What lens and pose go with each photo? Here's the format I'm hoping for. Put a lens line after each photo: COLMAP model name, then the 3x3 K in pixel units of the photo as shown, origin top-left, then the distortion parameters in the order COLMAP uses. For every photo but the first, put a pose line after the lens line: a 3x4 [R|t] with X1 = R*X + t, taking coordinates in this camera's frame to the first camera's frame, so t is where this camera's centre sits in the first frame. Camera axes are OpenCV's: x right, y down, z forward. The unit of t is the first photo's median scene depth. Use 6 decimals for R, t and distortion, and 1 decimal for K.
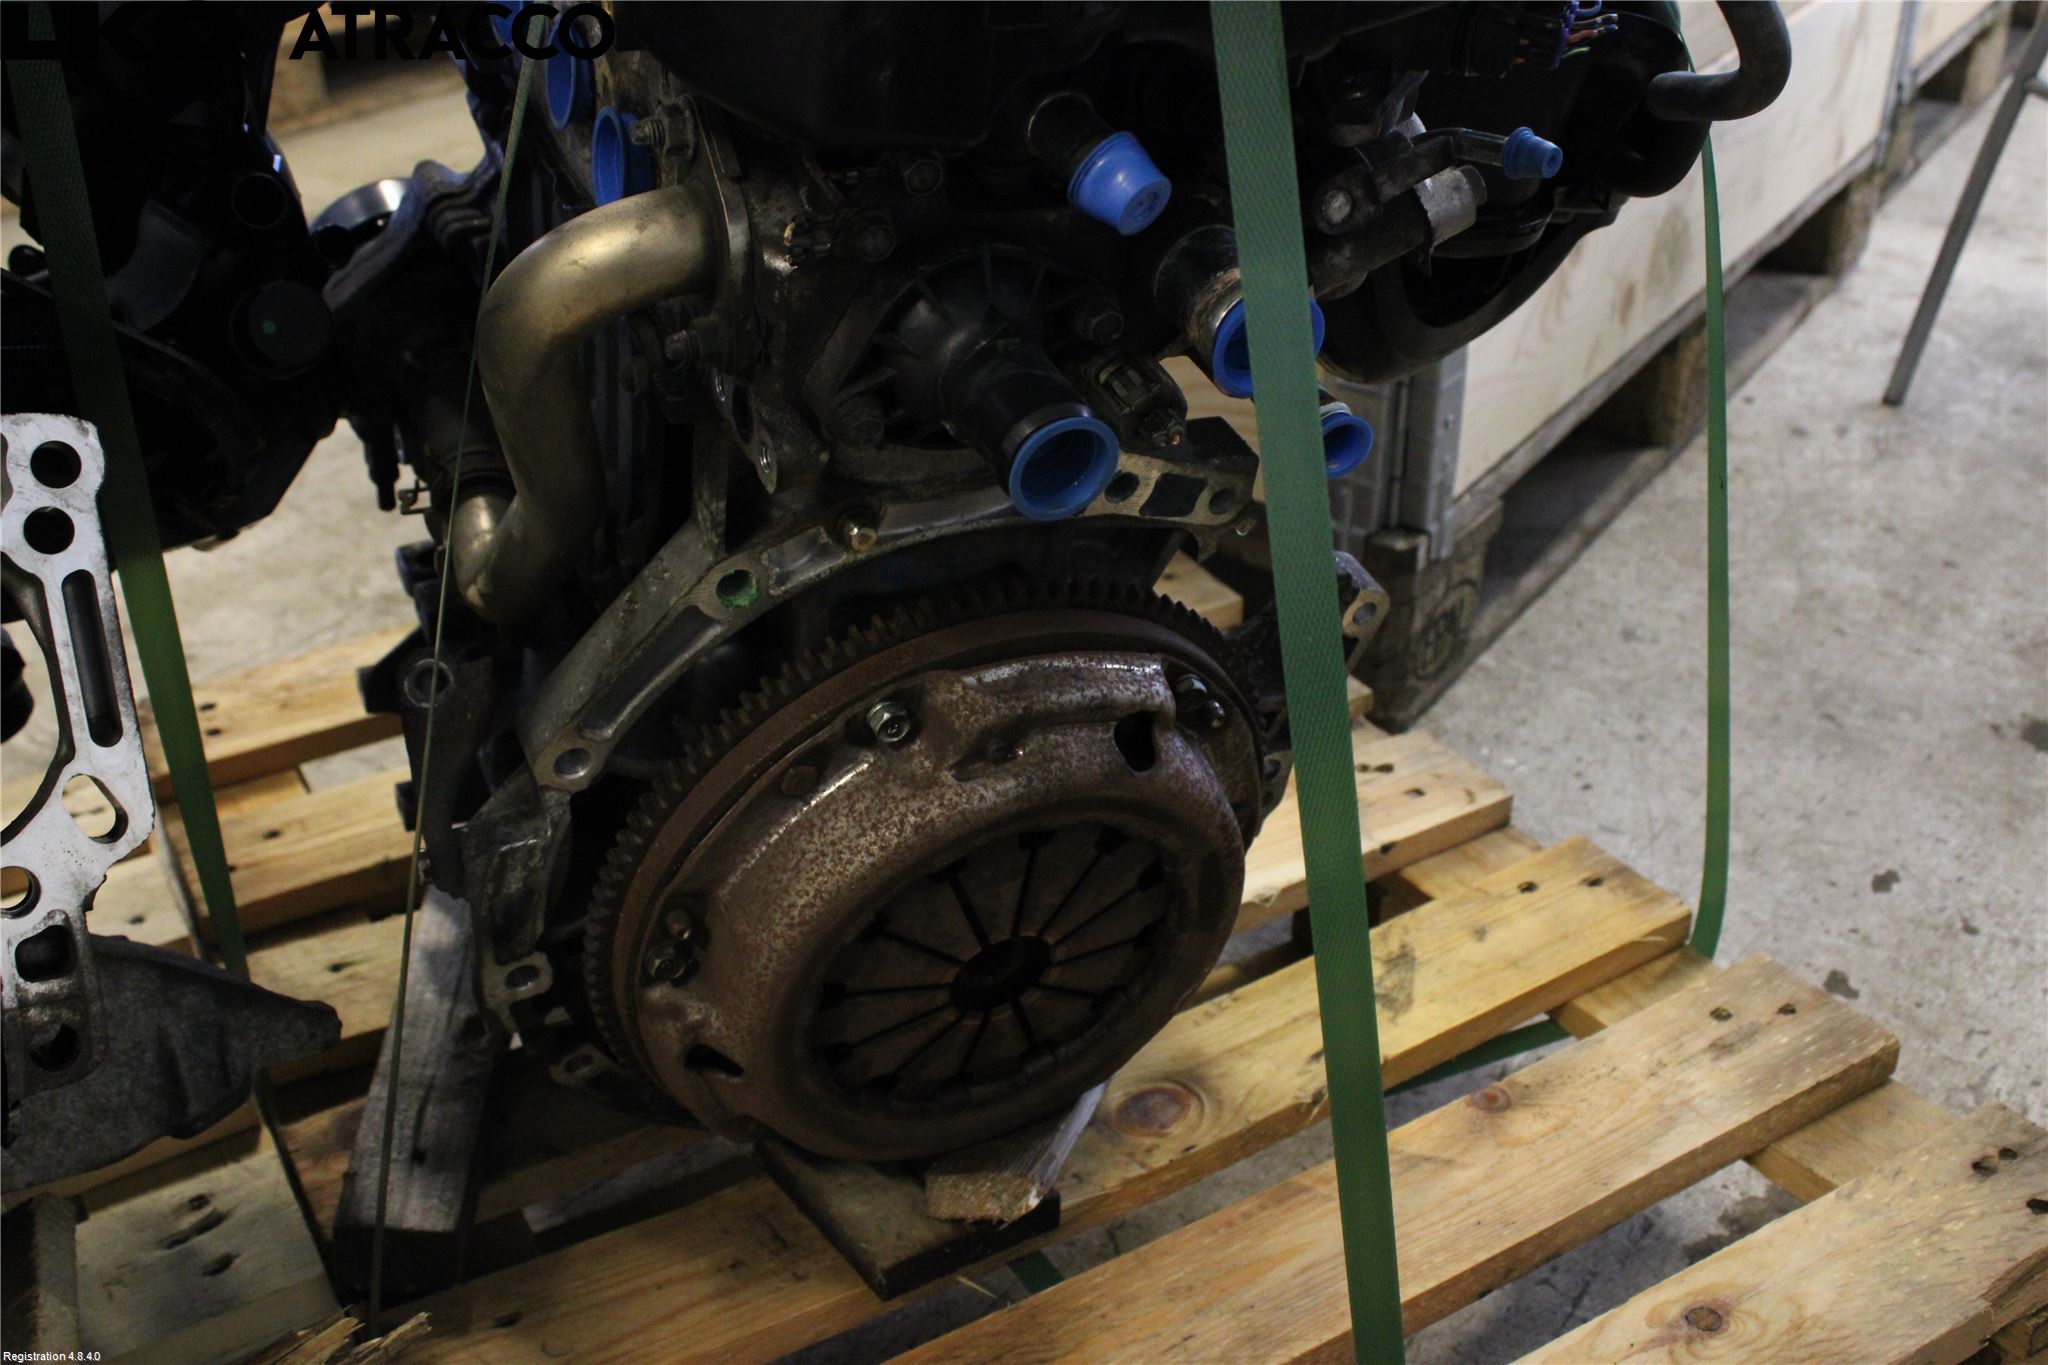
lens RADIAL K [[2030.4, 0, 991.1], [0, 2030.4, 686.8], [0, 0, 1]] dist [-0.137770, 0.135353]
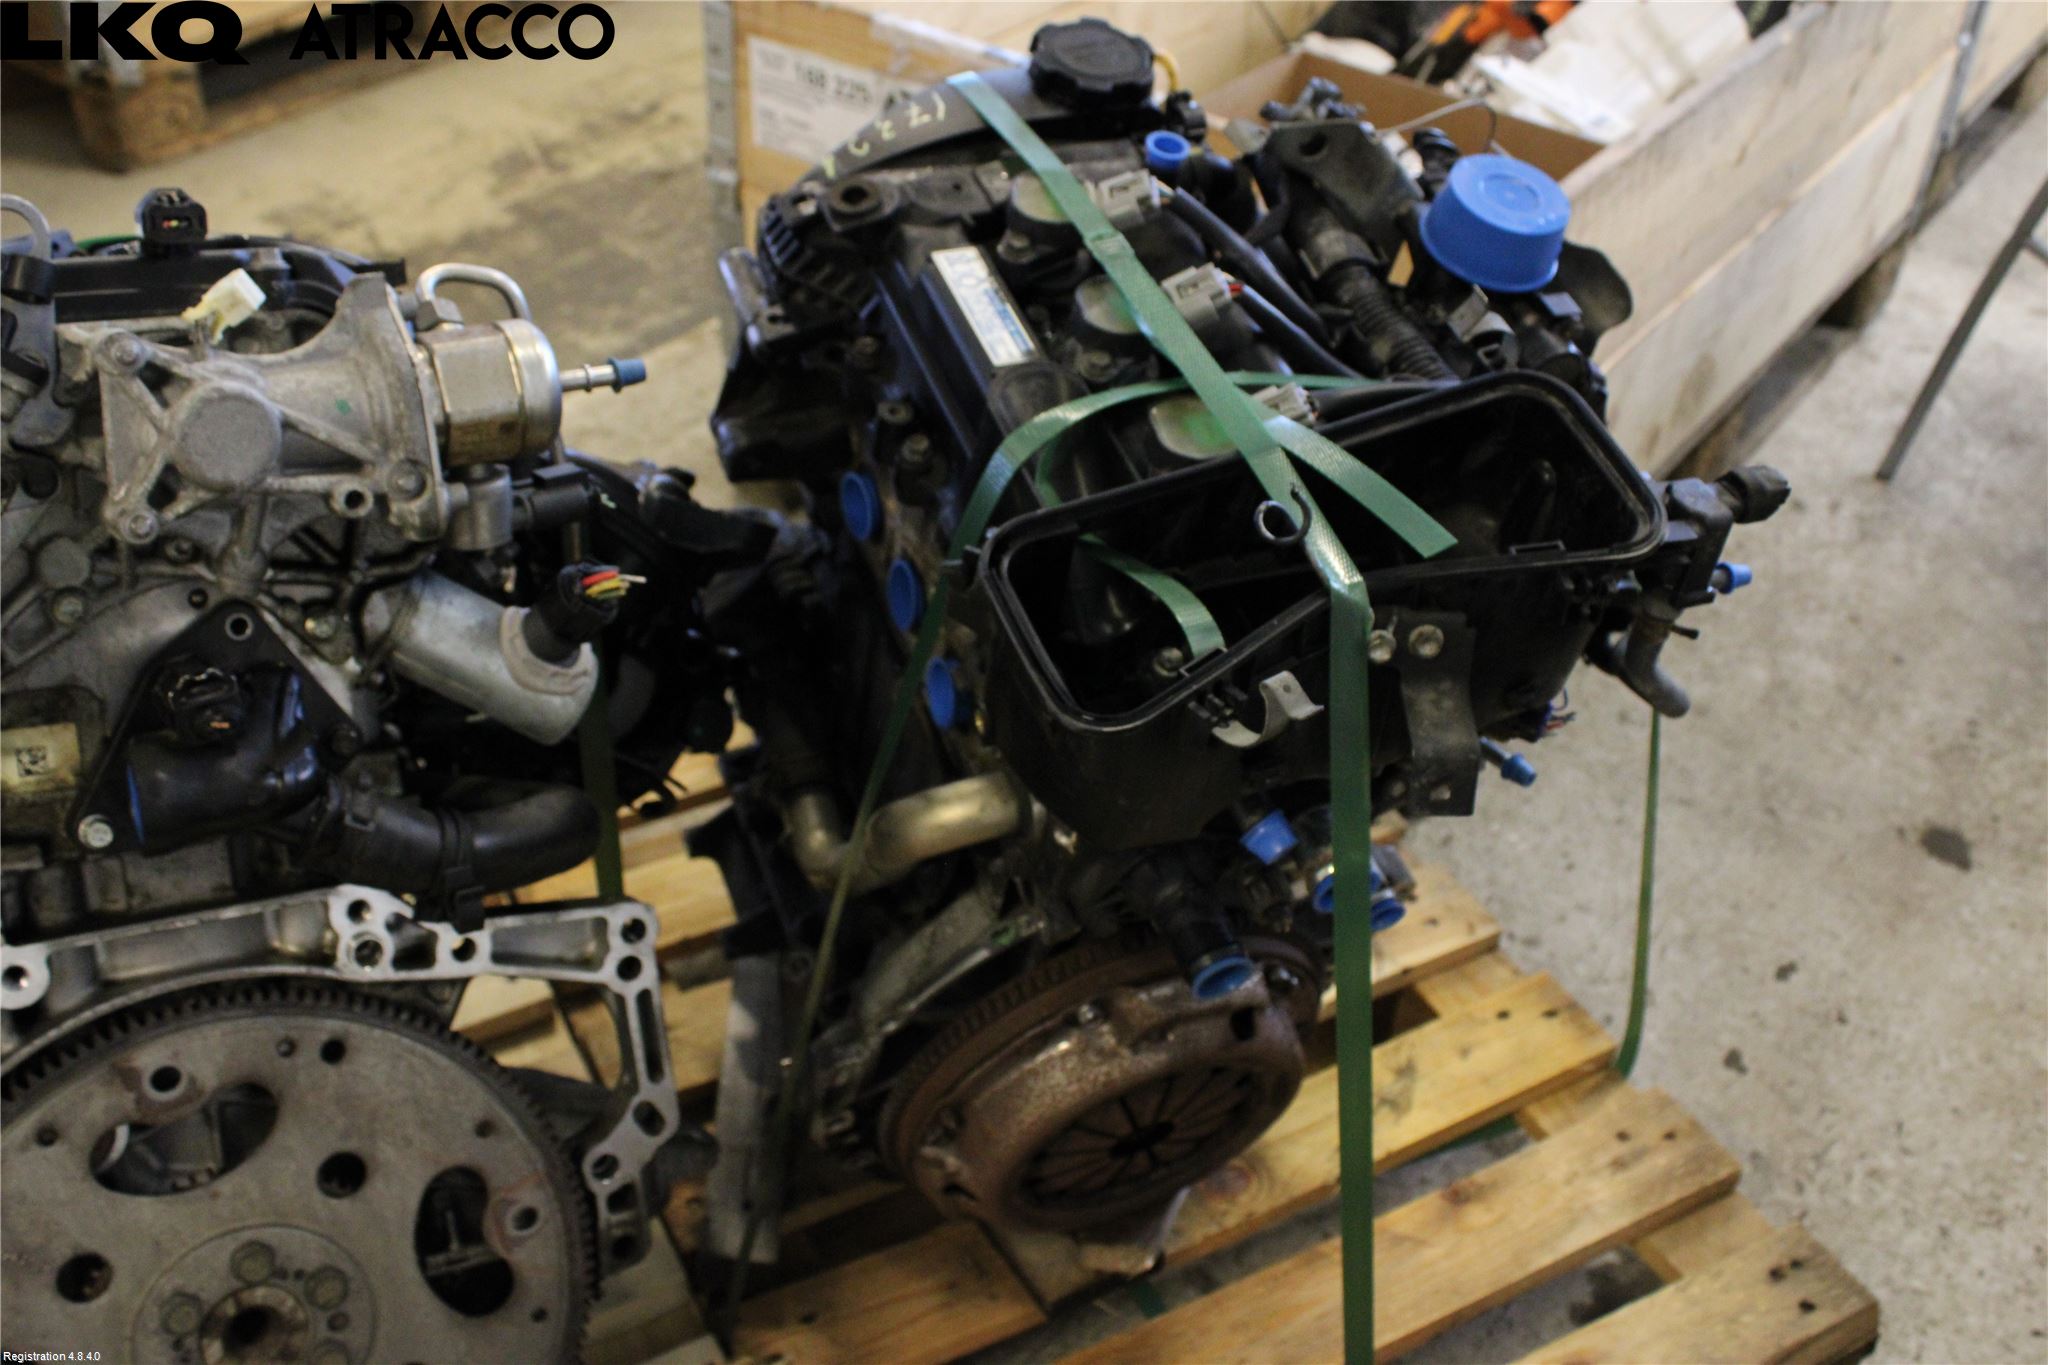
lens RADIAL K [[2030.4, 0, 991.1], [0, 2030.4, 686.8], [0, 0, 1]] dist [-0.137770, 0.135353]
pose [[0.997937, 0.061046, -0.019867, -0.078152], [-0.057340, 0.986746, 0.151807, -0.329849], [0.028871, -0.150355, 0.988210, -0.372331]]
